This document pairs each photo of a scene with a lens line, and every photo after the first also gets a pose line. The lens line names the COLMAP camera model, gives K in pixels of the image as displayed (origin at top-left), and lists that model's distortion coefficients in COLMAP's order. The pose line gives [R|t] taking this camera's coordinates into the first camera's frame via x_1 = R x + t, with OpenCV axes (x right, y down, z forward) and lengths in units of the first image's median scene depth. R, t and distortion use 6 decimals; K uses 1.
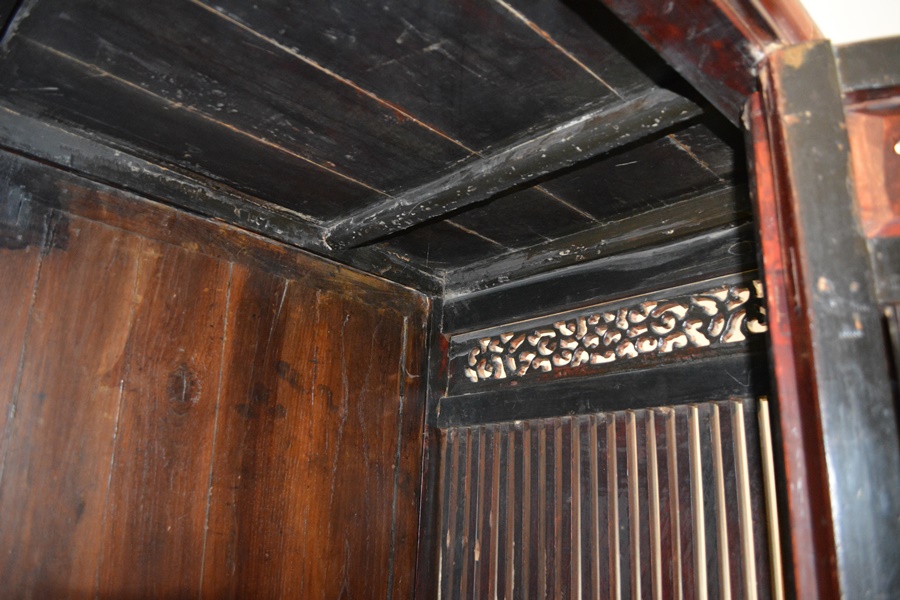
lens RADIAL K [[720.8, 0, 454.7], [0, 720.8, 297.0], [0, 0, 1]] dist [-0.088158, 0.012974]
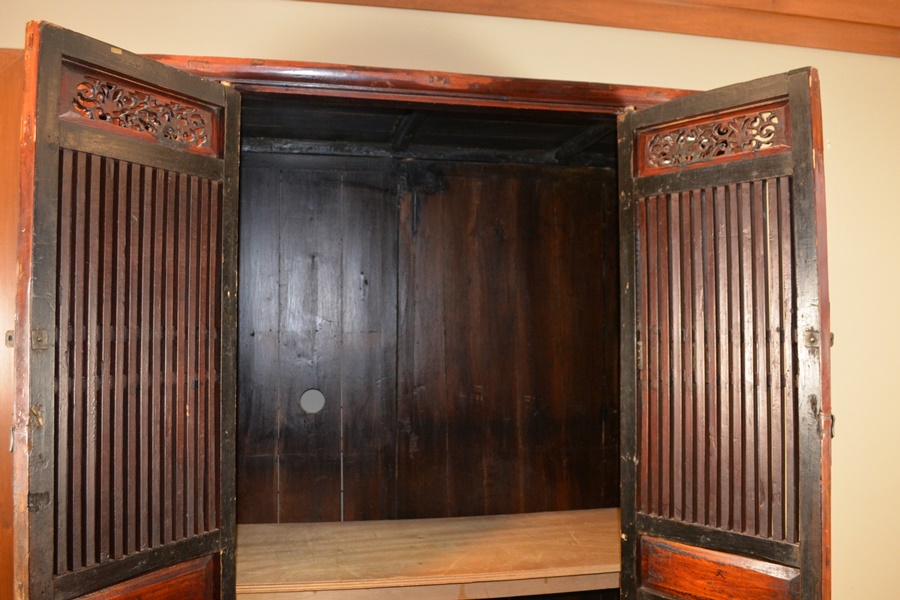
lens RADIAL K [[720.8, 0, 452.4], [0, 720.8, 299.1], [0, 0, 1]] dist [-0.088158, 0.012974]
pose [[0.822144, -0.051362, -0.566958, 0.957134], [0.201775, 0.957556, 0.205846, -0.219282], [0.532321, -0.283634, 0.797613, -1.260884]]
